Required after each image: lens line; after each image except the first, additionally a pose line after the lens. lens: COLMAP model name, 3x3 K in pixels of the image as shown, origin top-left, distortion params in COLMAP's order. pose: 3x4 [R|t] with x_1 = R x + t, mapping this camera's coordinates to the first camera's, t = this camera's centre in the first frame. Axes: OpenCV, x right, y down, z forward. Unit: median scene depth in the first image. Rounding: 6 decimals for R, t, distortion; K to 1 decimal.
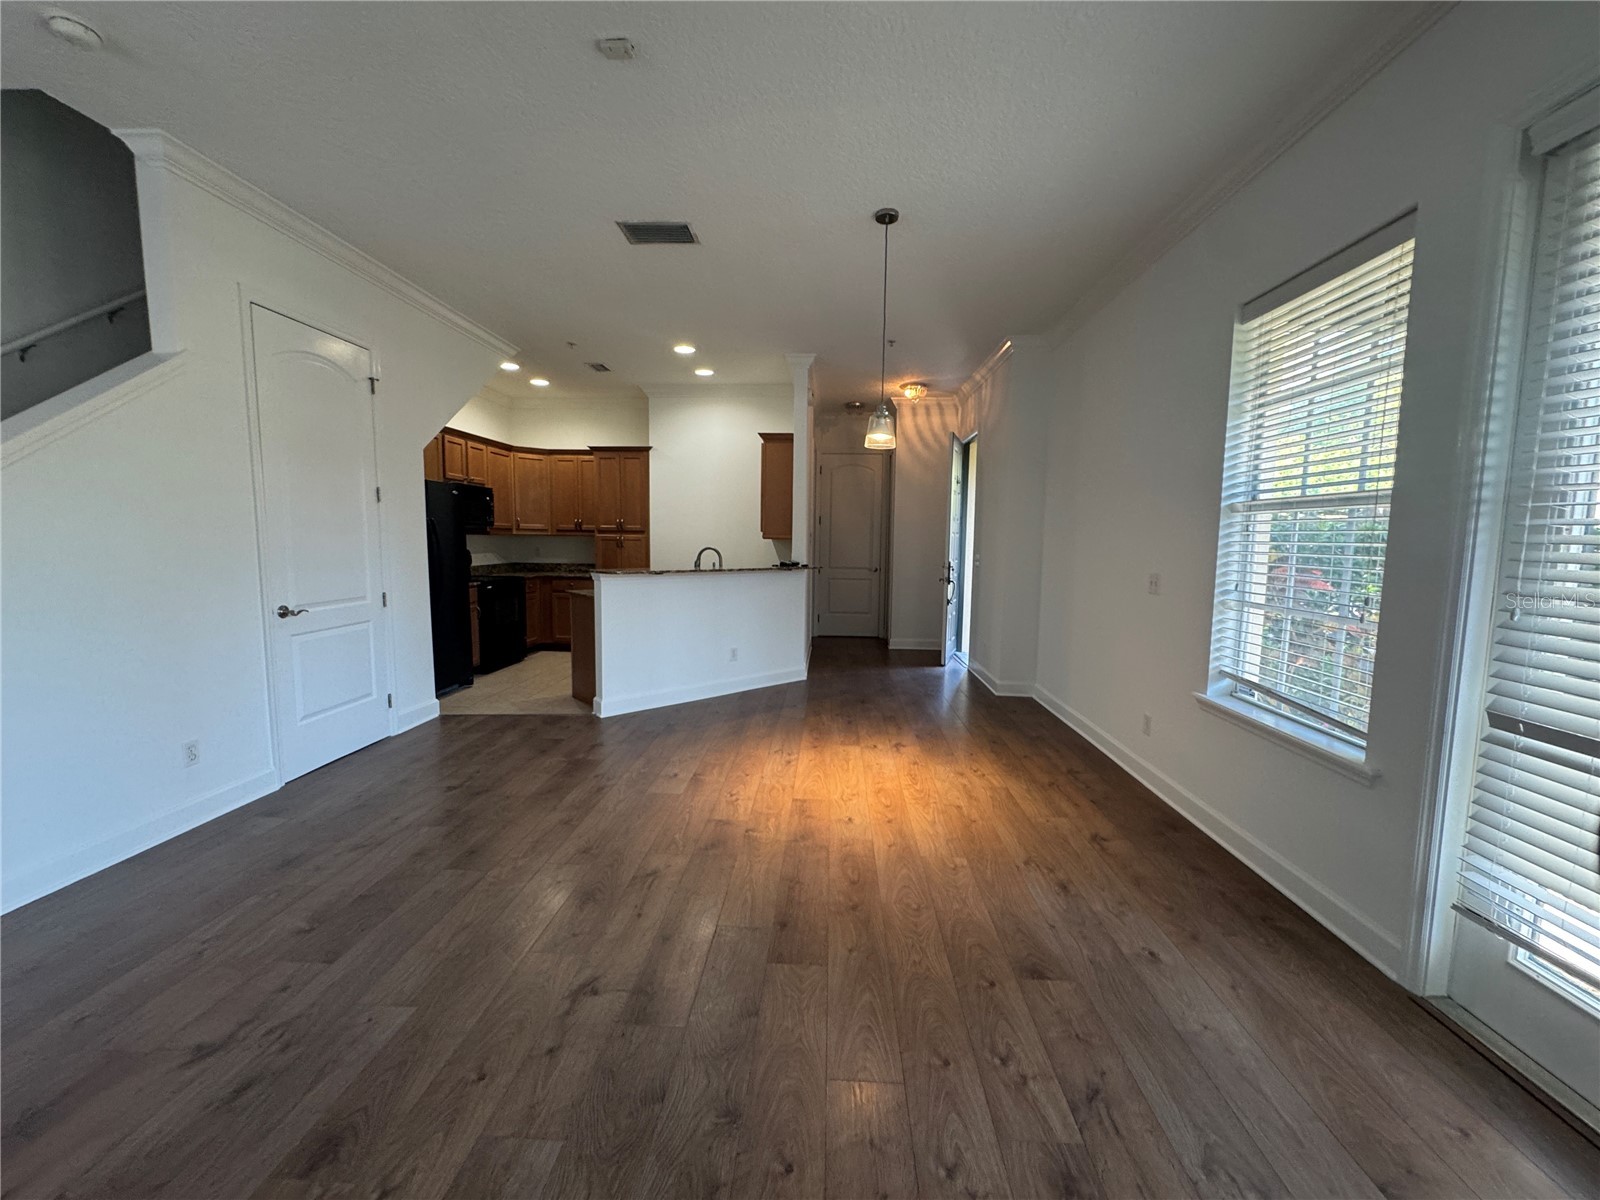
lens RADIAL K [[640.3, 0, 796.8], [0, 640.3, 599.5], [0, 0, 1]] dist [-0.000268, -0.000007]
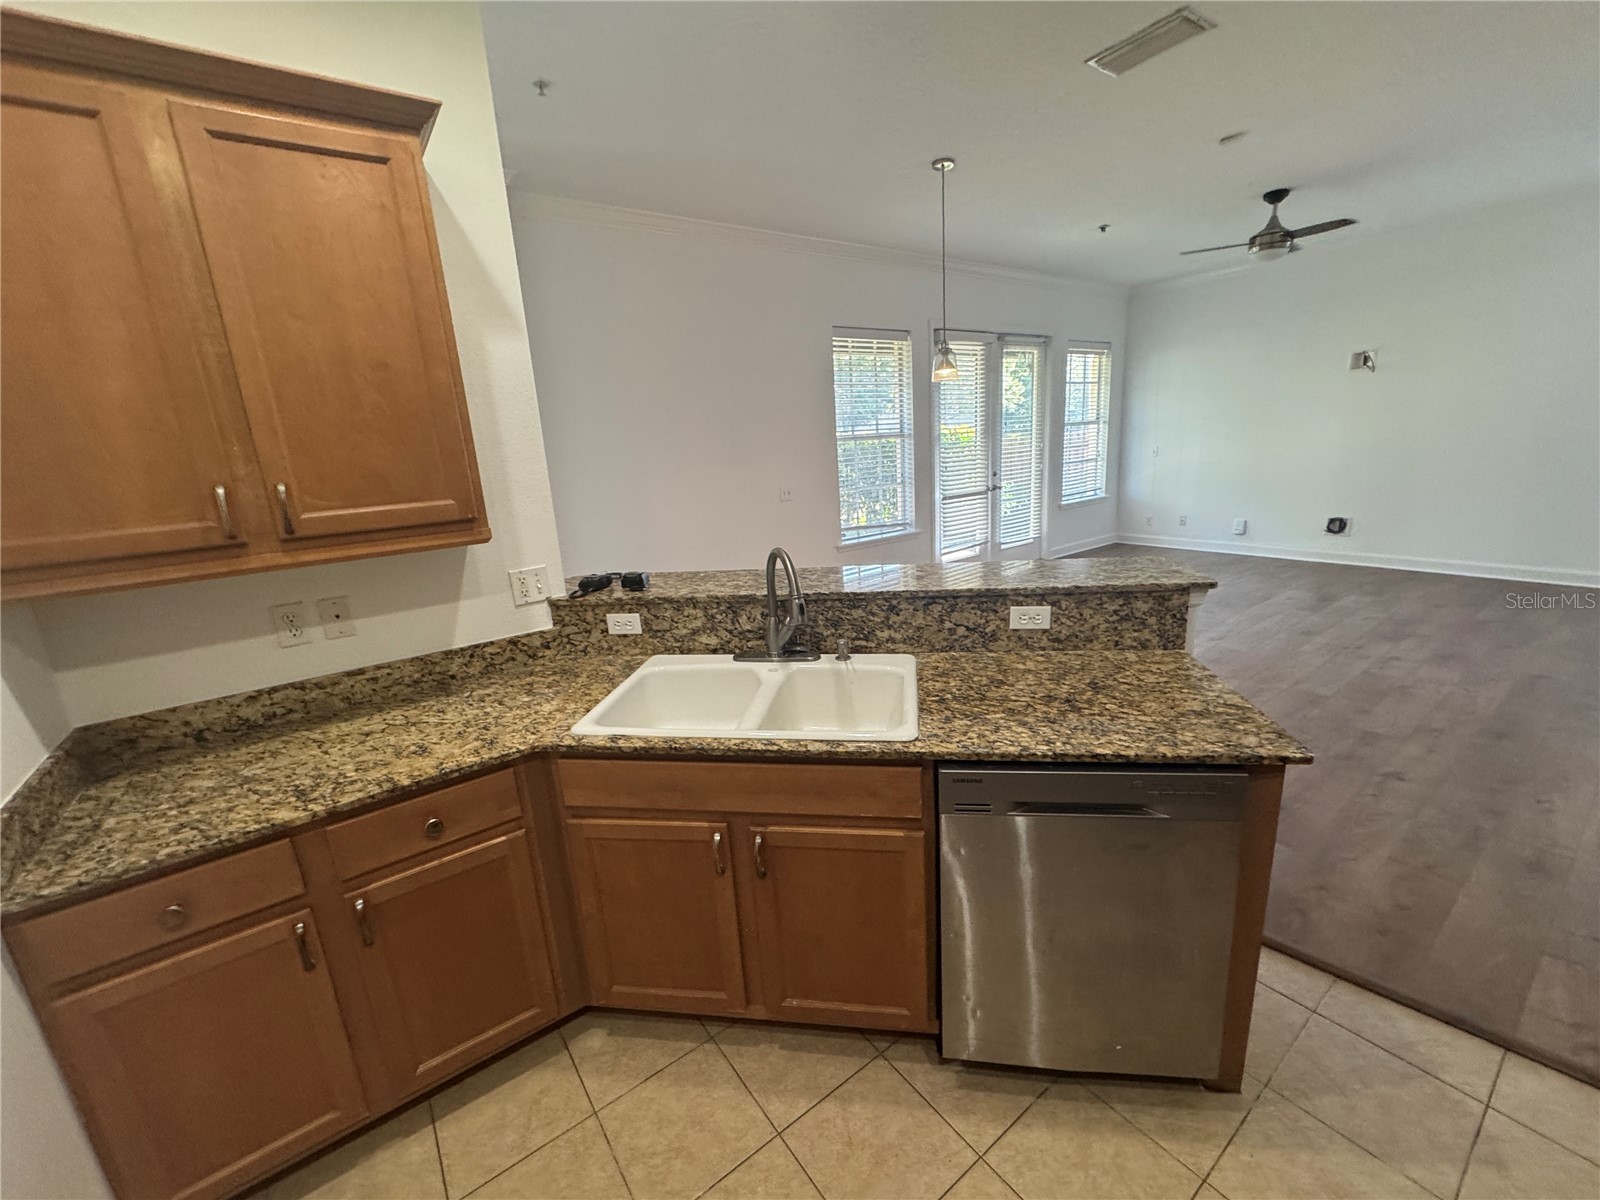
lens RADIAL K [[650.0, 0, 799.6], [0, 650.0, 602.6], [0, 0, 1]] dist [-0.004286, 0.000310]
pose [[-0.631985, -0.166116, 0.756968, -0.648390], [0.127454, 0.941179, 0.312951, -0.260172], [-0.764429, 0.294259, -0.573638, 1.981857]]
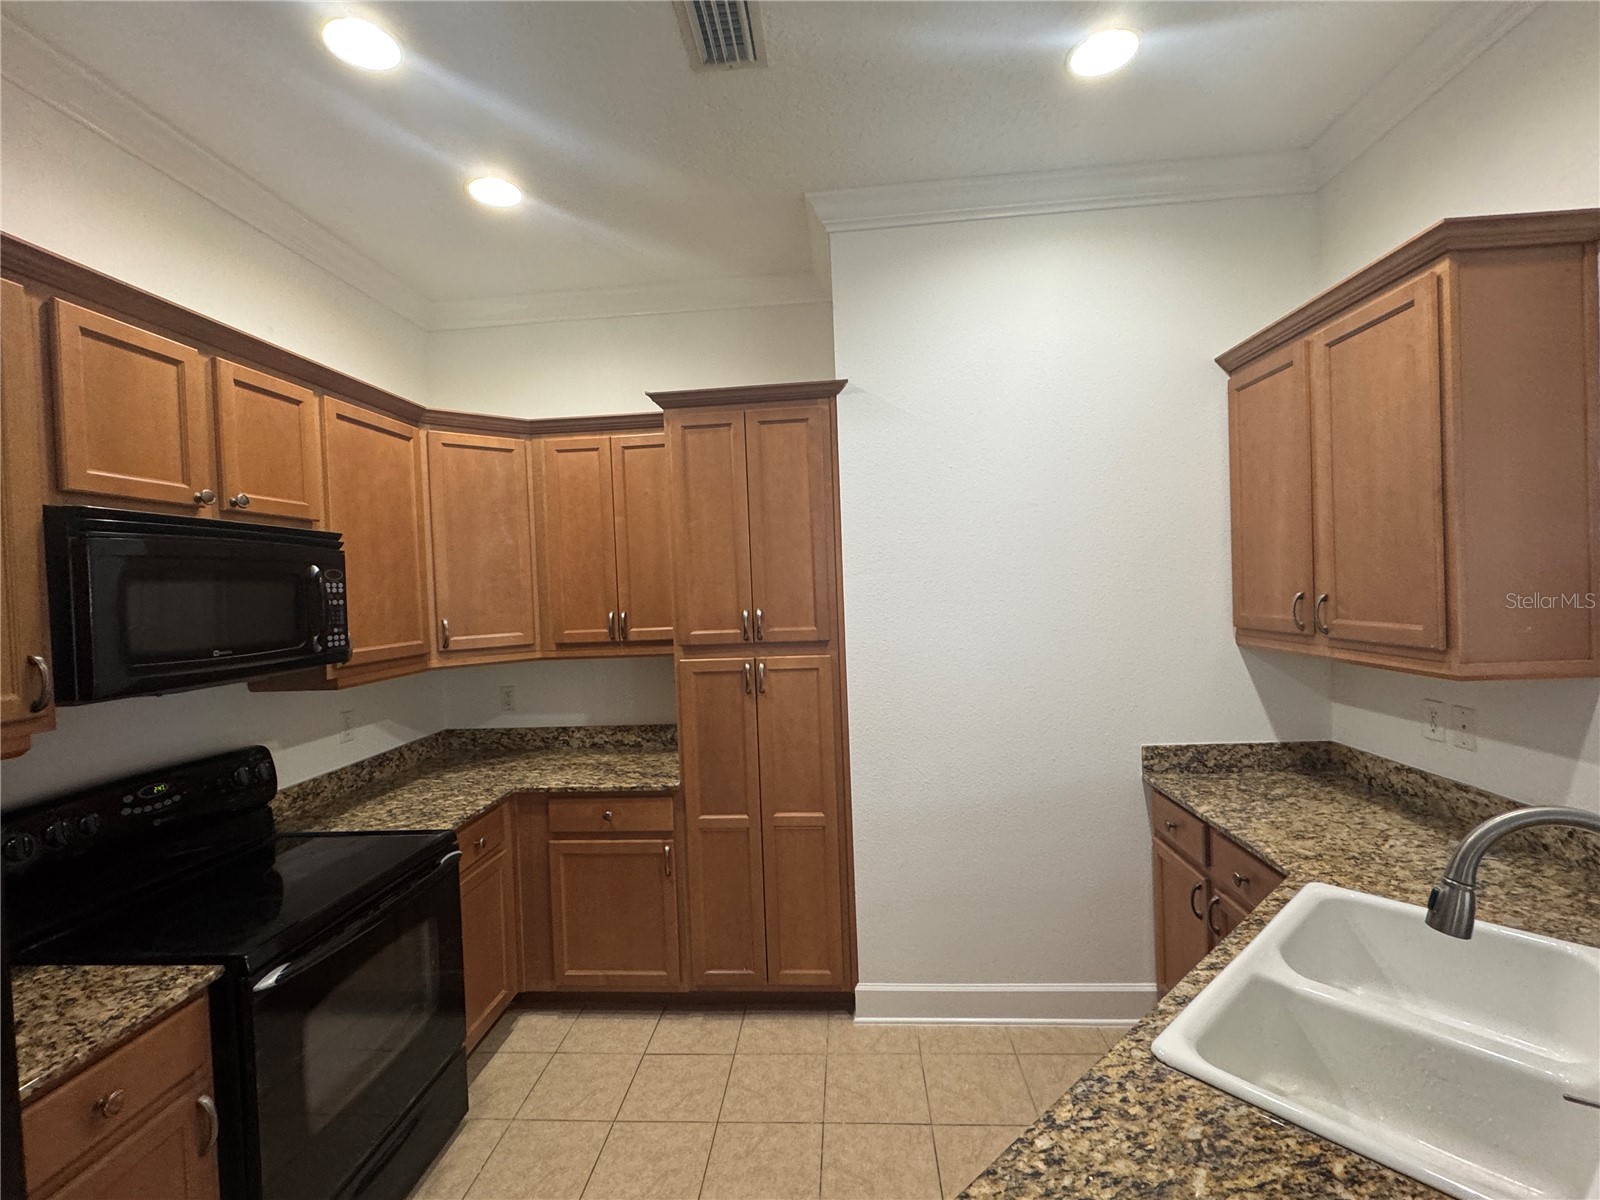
lens RADIAL K [[715.0, 0, 800.0], [0, 715.0, 600.0], [0, 0, 1]] dist [-0.000198, 0.000716]
pose [[0.998451, -0.052891, -0.017274, -0.529025], [0.051380, 0.995584, -0.078566, -0.215775], [0.021353, 0.077557, 0.996759, 1.377861]]
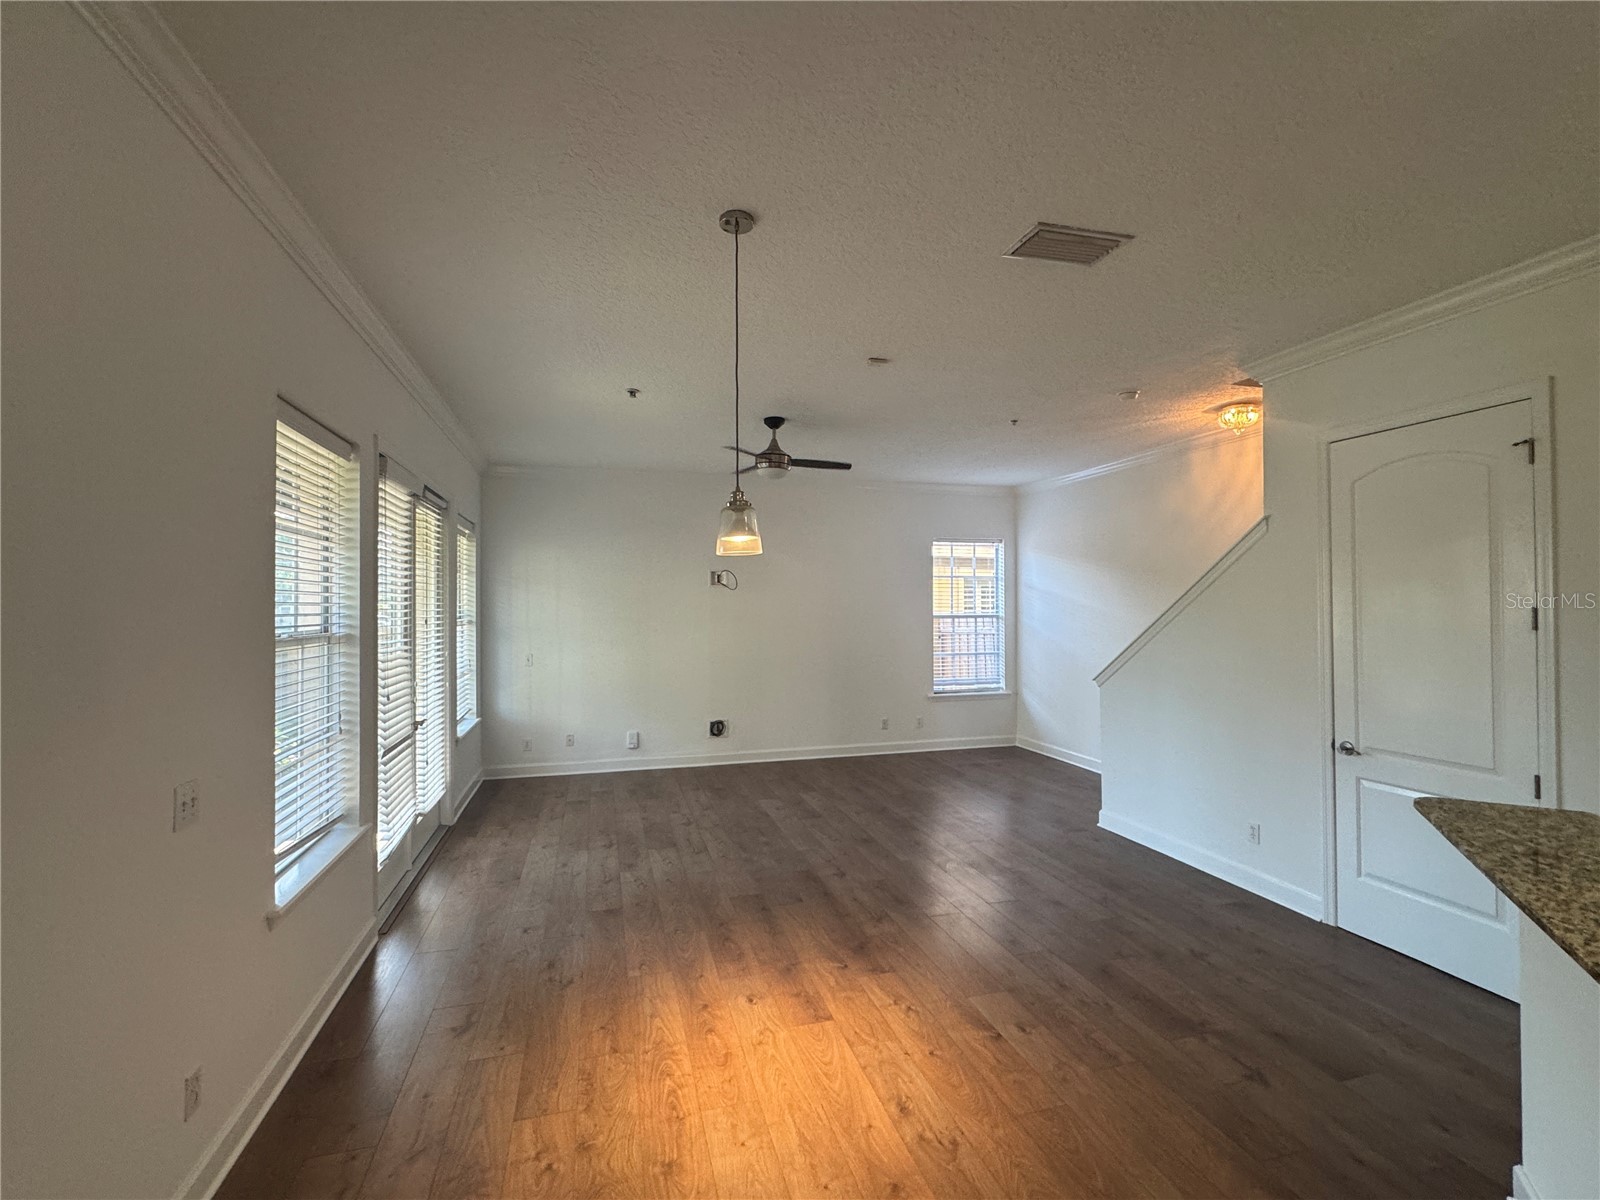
lens RADIAL K [[715.0, 0, 800.0], [0, 715.0, 600.0], [0, 0, 1]] dist [-0.000198, 0.000716]
pose [[-0.945699, -0.013261, -0.324773, 0.311258], [-0.041402, 0.995943, 0.079892, -0.251507], [0.322396, 0.089000, -0.942412, 1.719466]]
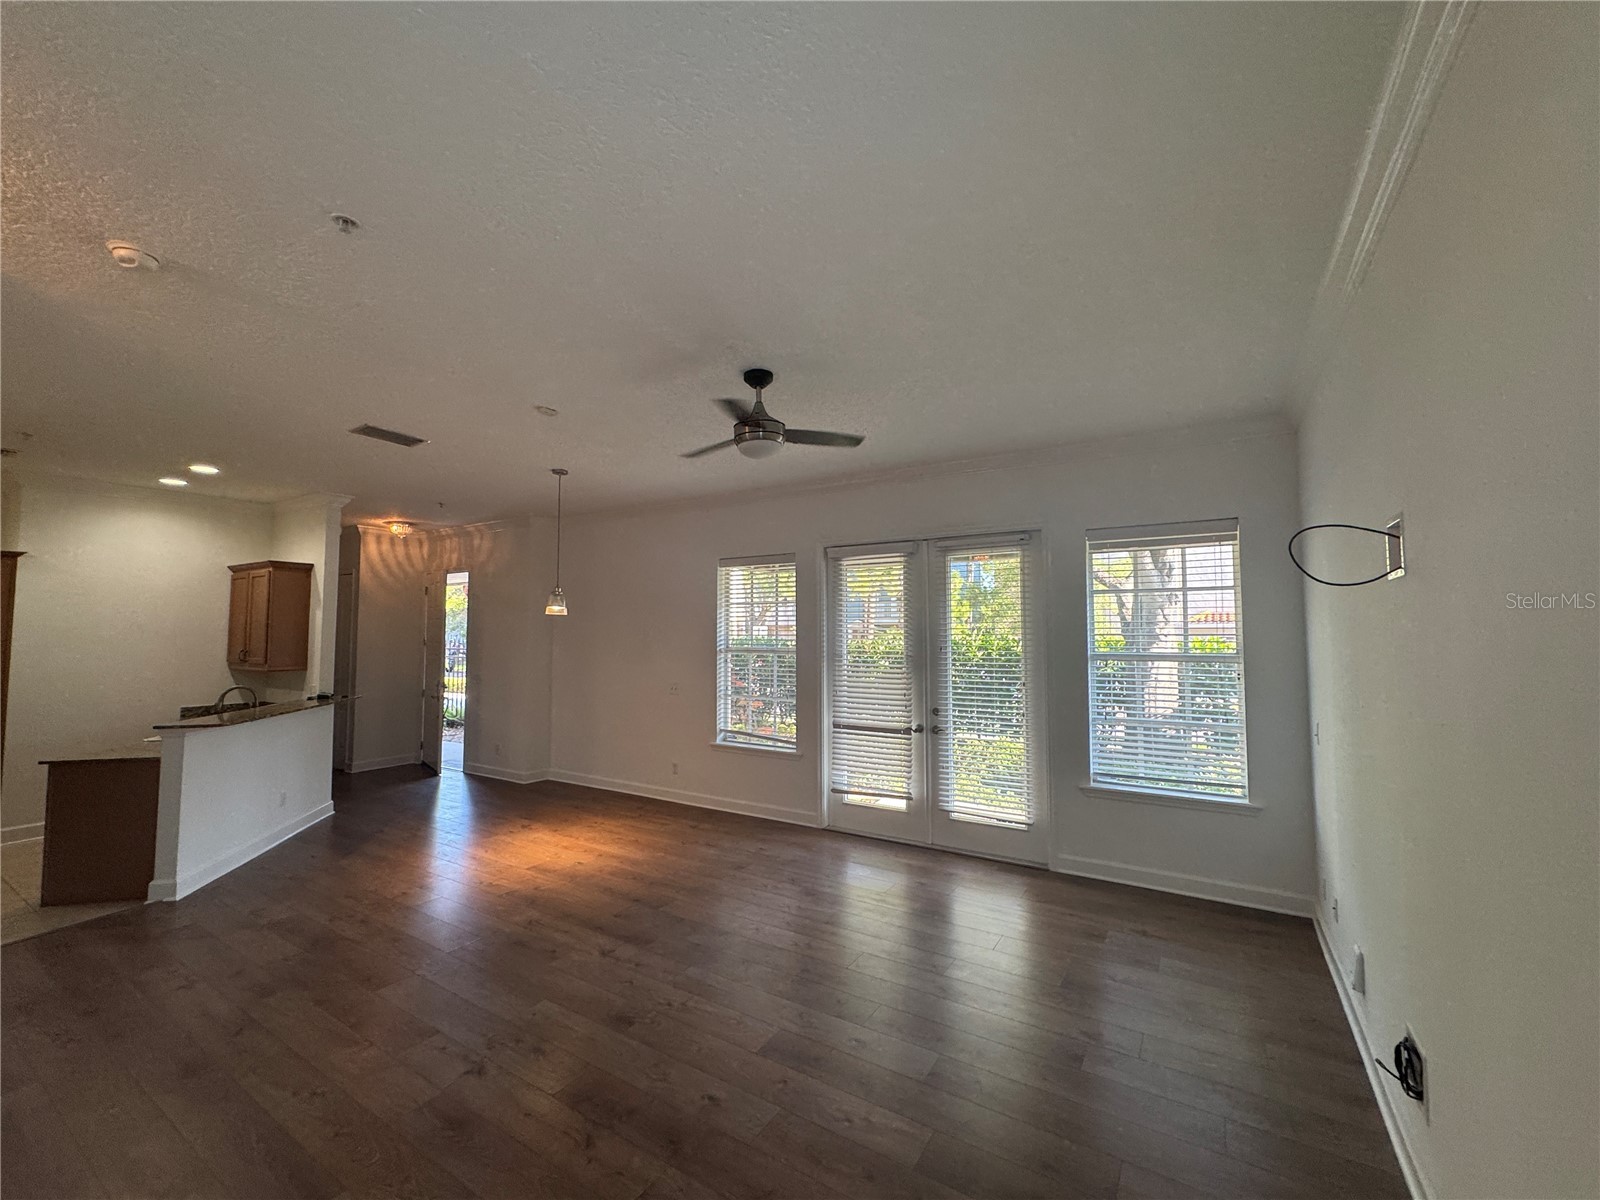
lens RADIAL K [[650.0, 0, 799.6], [0, 650.0, 602.6], [0, 0, 1]] dist [-0.004286, 0.000310]
pose [[0.485354, 0.030088, 0.873800, -0.935342], [0.091772, 0.992134, -0.085137, -0.081024], [-0.869488, 0.121511, 0.478775, -0.241185]]
